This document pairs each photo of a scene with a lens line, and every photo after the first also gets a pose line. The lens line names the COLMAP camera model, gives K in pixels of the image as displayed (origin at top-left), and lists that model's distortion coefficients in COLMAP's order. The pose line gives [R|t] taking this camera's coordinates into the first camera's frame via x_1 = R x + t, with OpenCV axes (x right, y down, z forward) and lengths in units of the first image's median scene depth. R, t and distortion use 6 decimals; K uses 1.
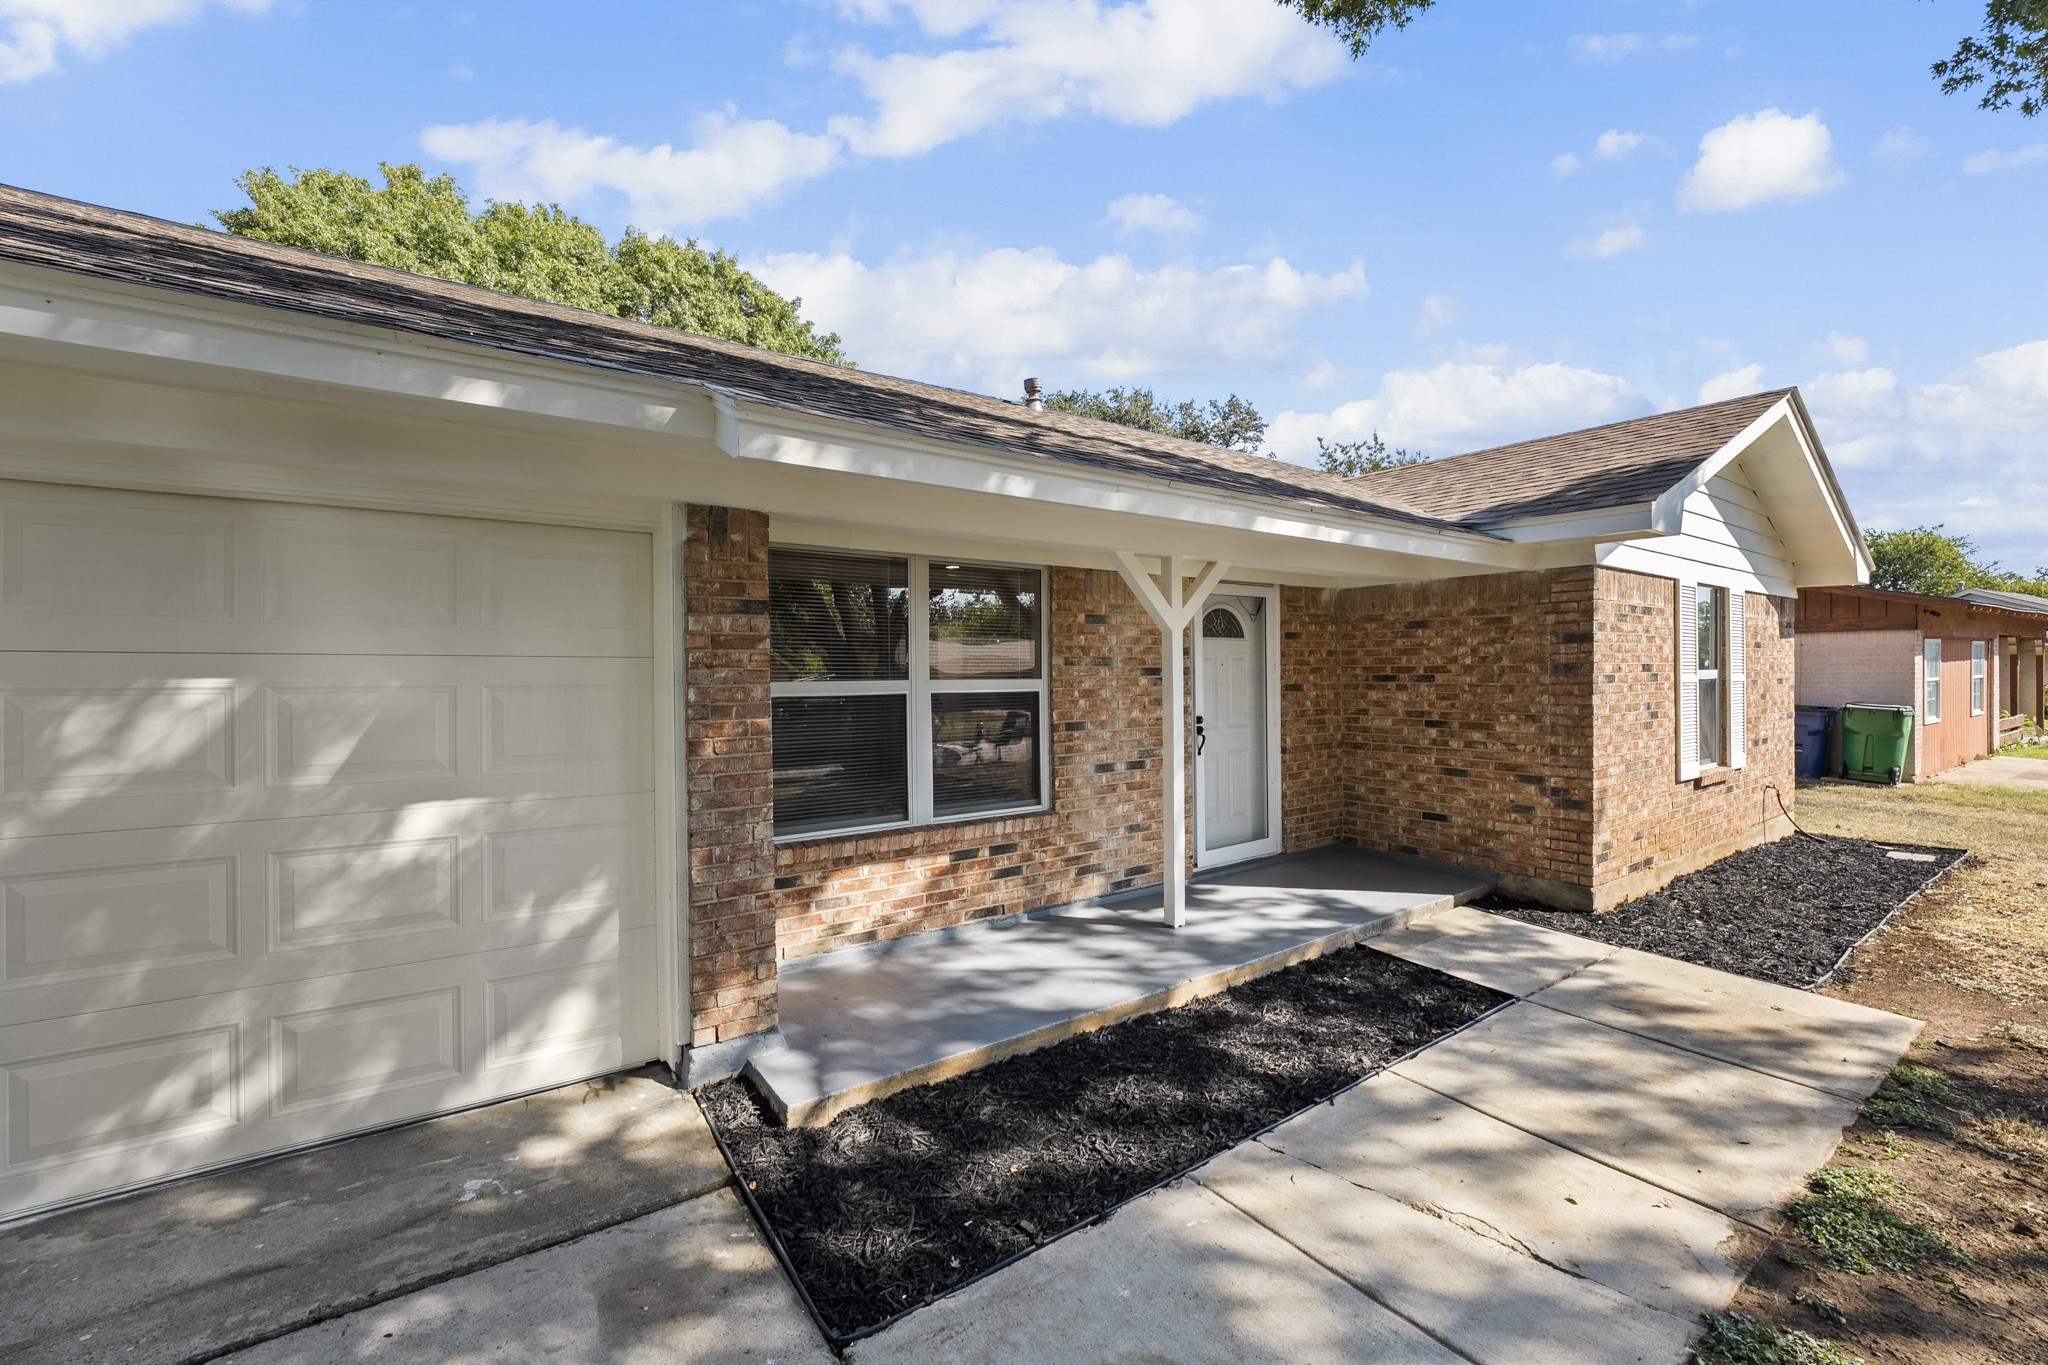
lens RADIAL K [[826.7, 0, 1033.1], [0, 826.7, 668.1], [0, 0, 1]] dist [-0.000194, -0.001231]
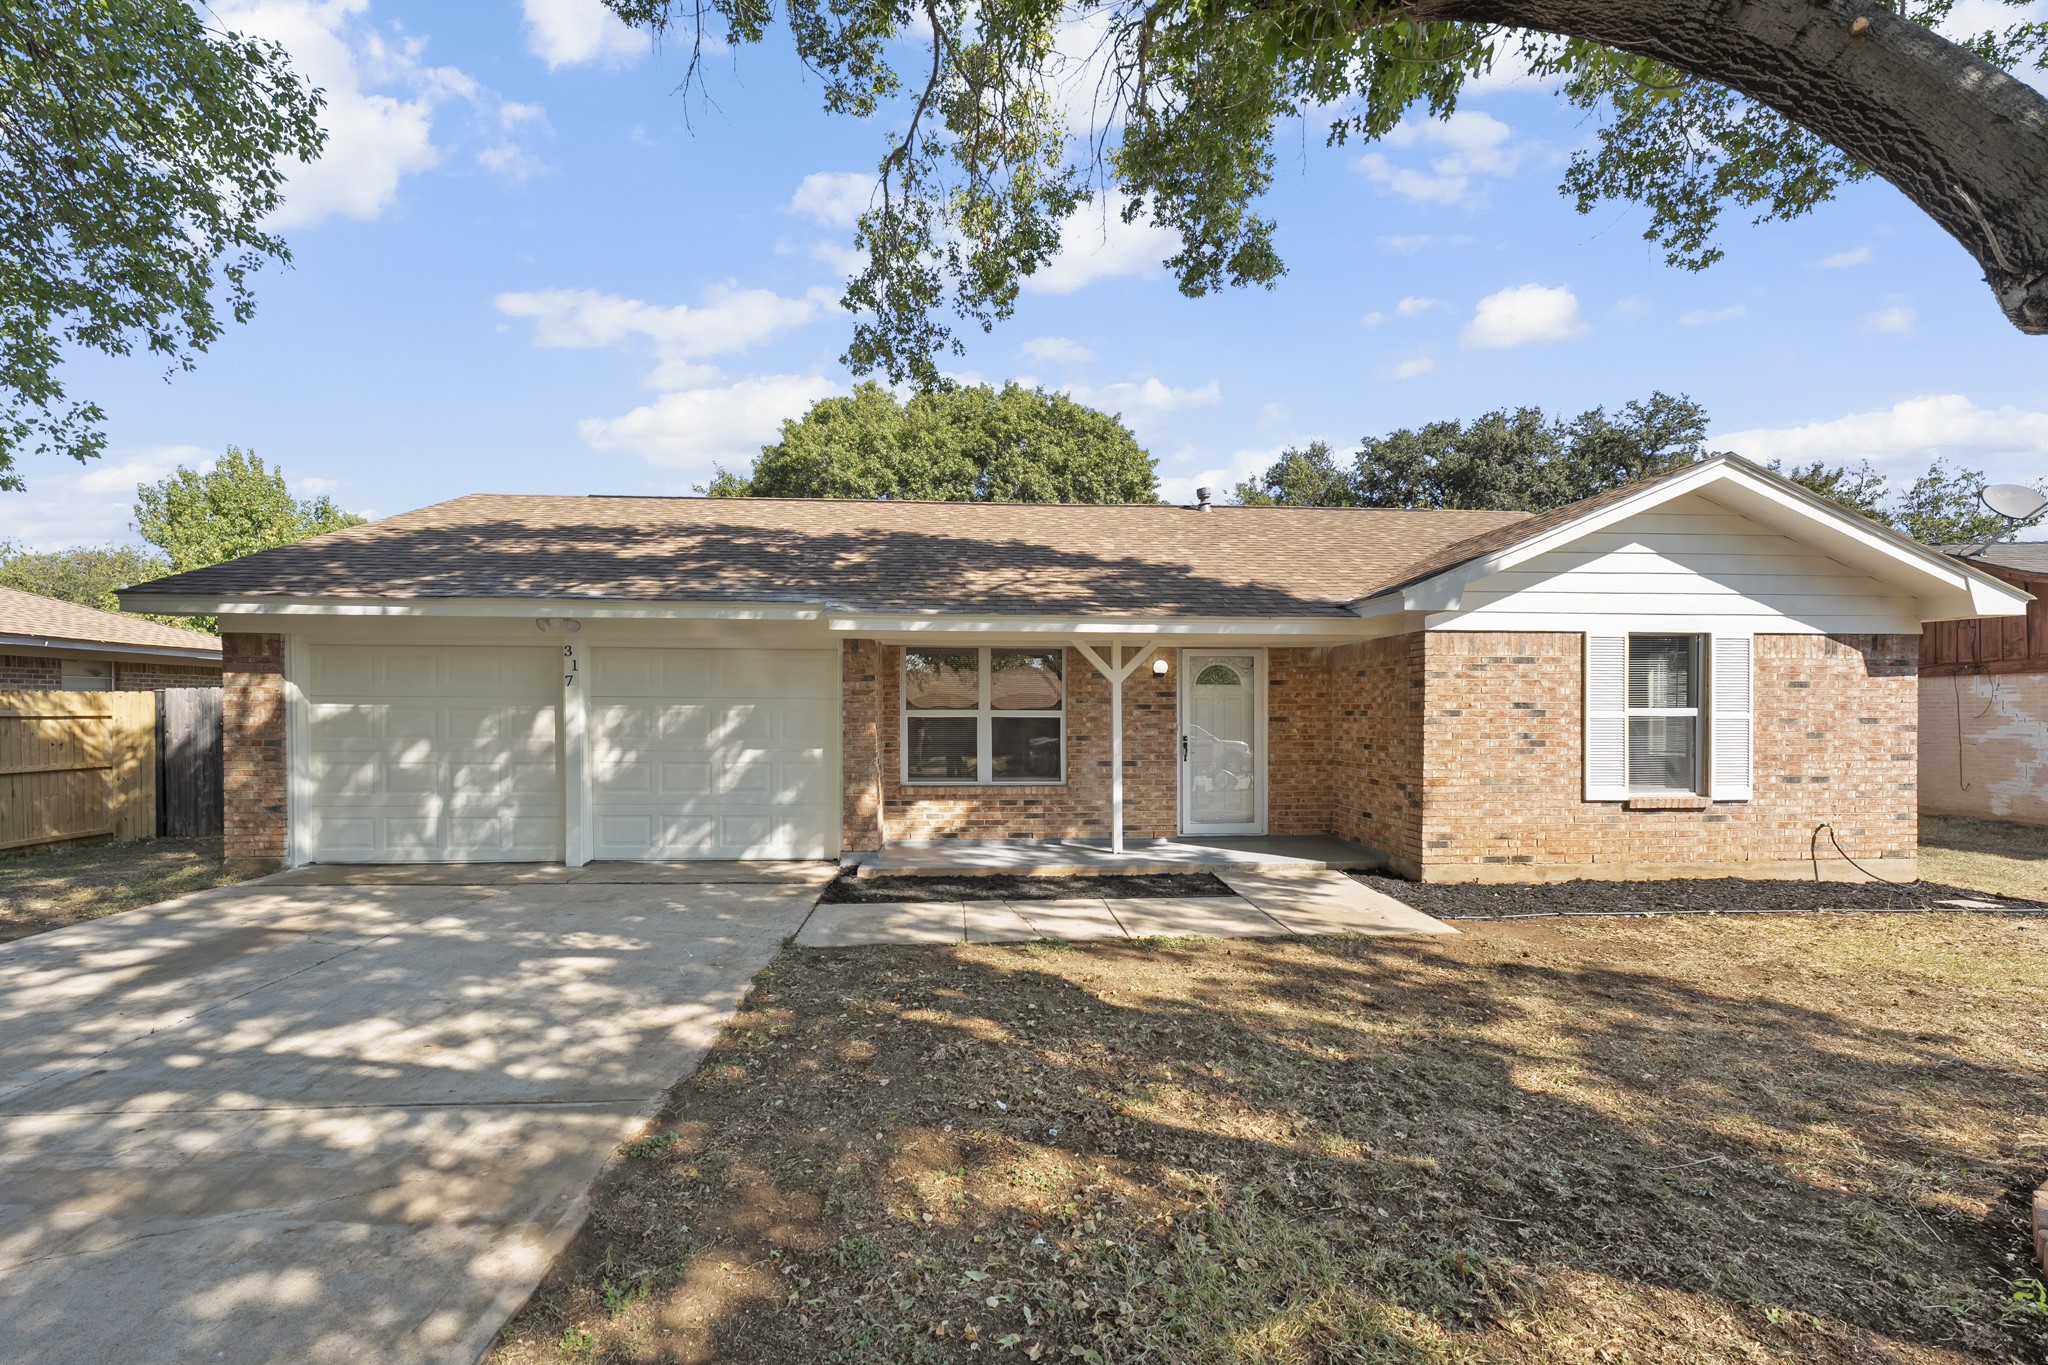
lens RADIAL K [[826.7, 0, 1041.5], [0, 826.7, 703.6], [0, 0, 1]] dist [-0.000194, -0.001231]
pose [[0.849970, 0.005163, -0.526806, 0.849856], [-0.004224, 0.999987, 0.002985, -0.005306], [0.526815, -0.000311, 0.849980, -0.487326]]
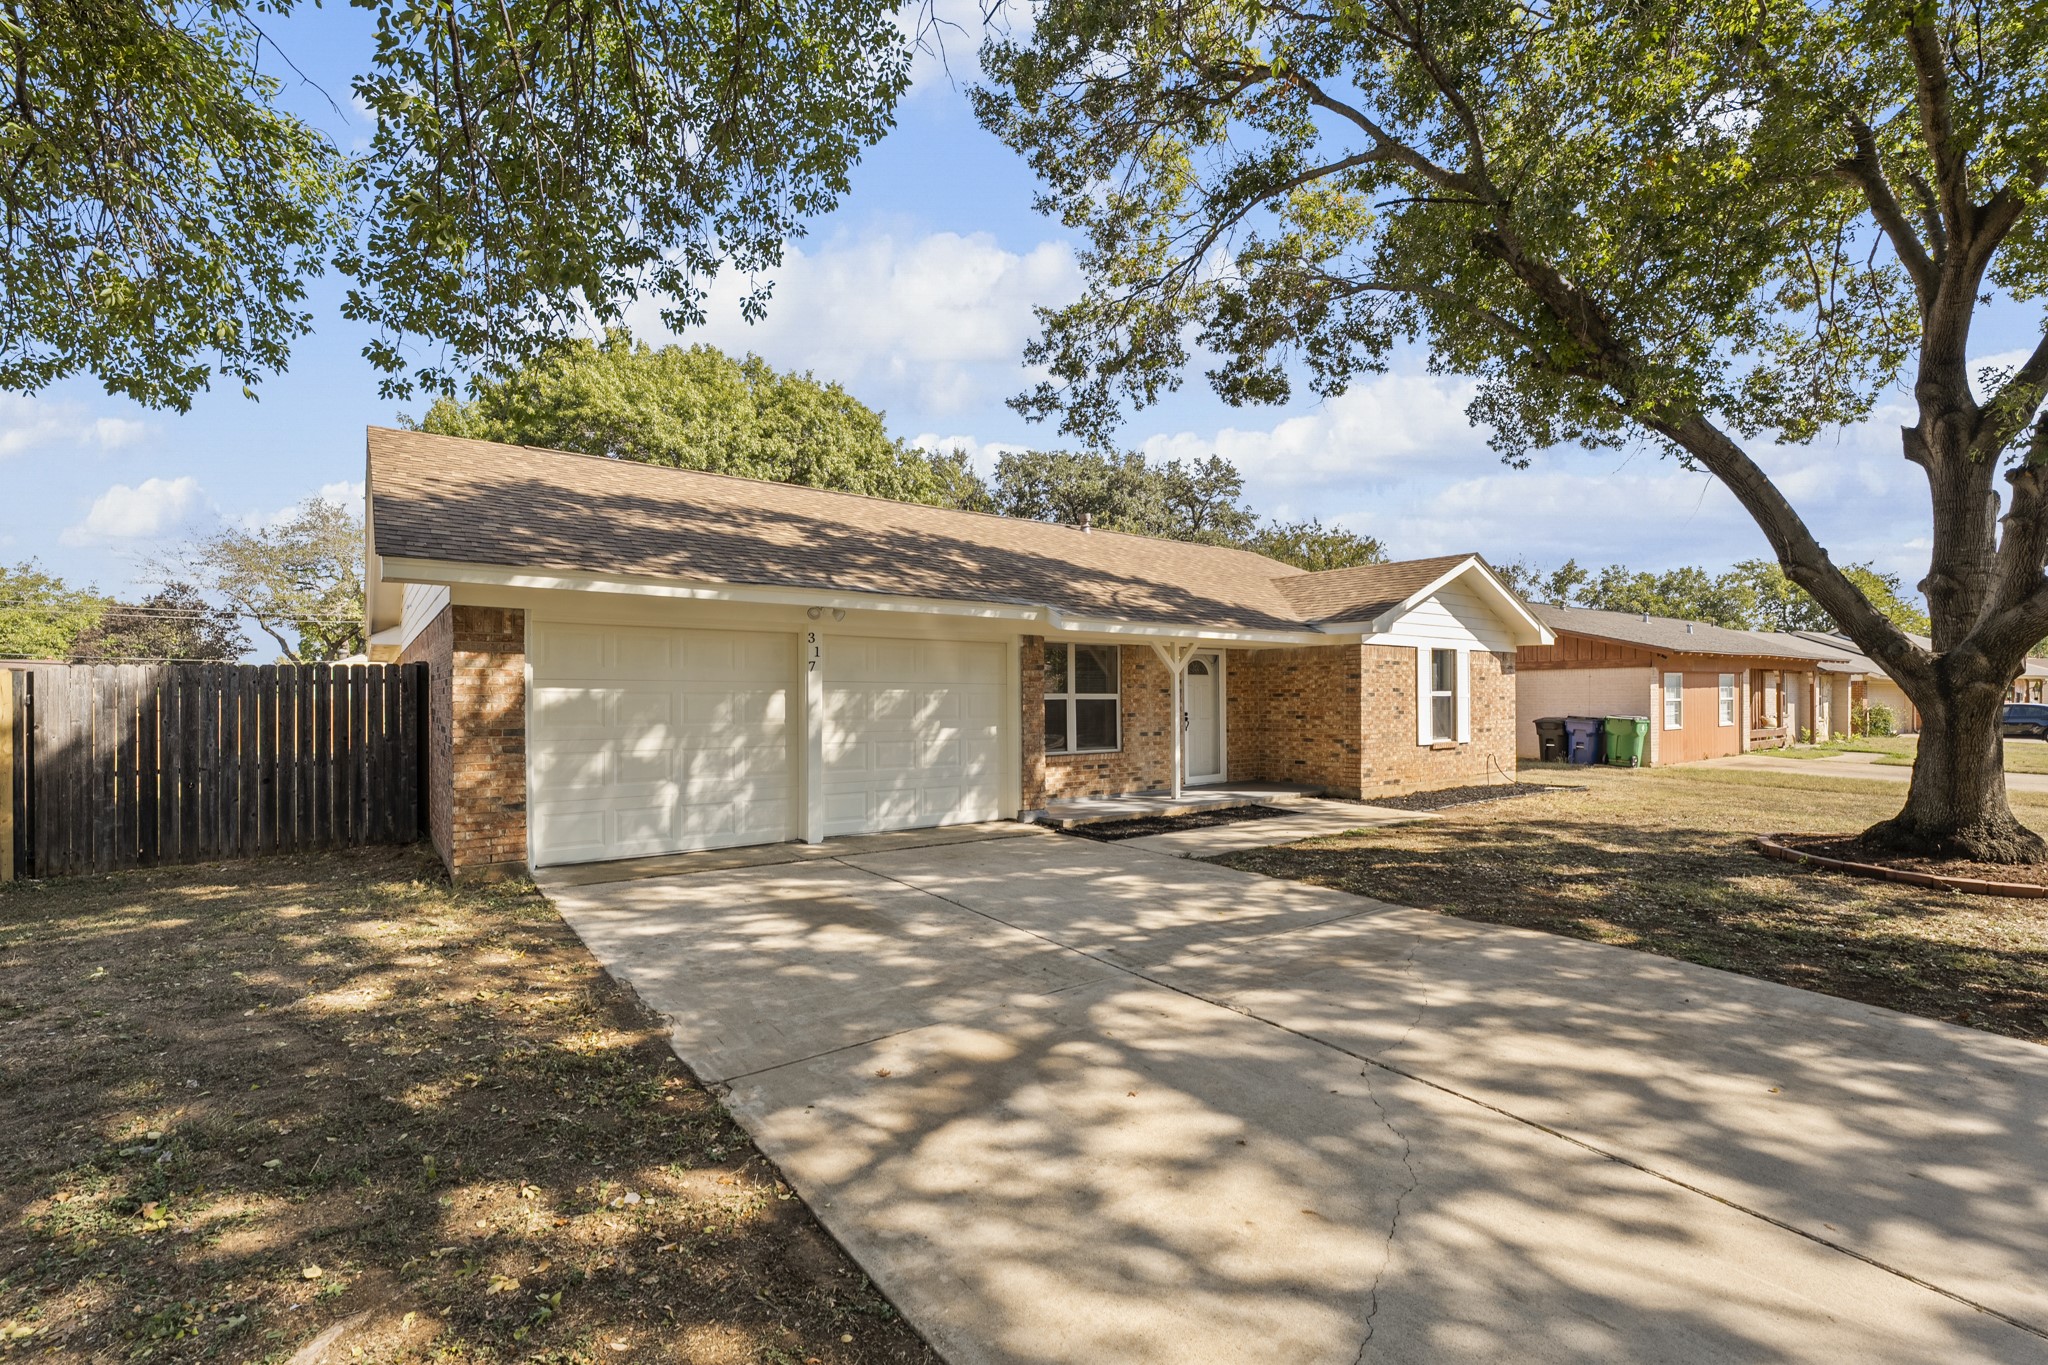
lens RADIAL K [[883.4, 0, 1024.9], [0, 883.4, 678.9], [0, 0, 1]] dist [-0.004331, 0.000857]
pose [[0.999769, 0.006428, 0.020508, -0.276518], [-0.006210, 0.999924, -0.010684, 0.000286], [-0.020575, 0.010555, 0.999733, -1.336265]]
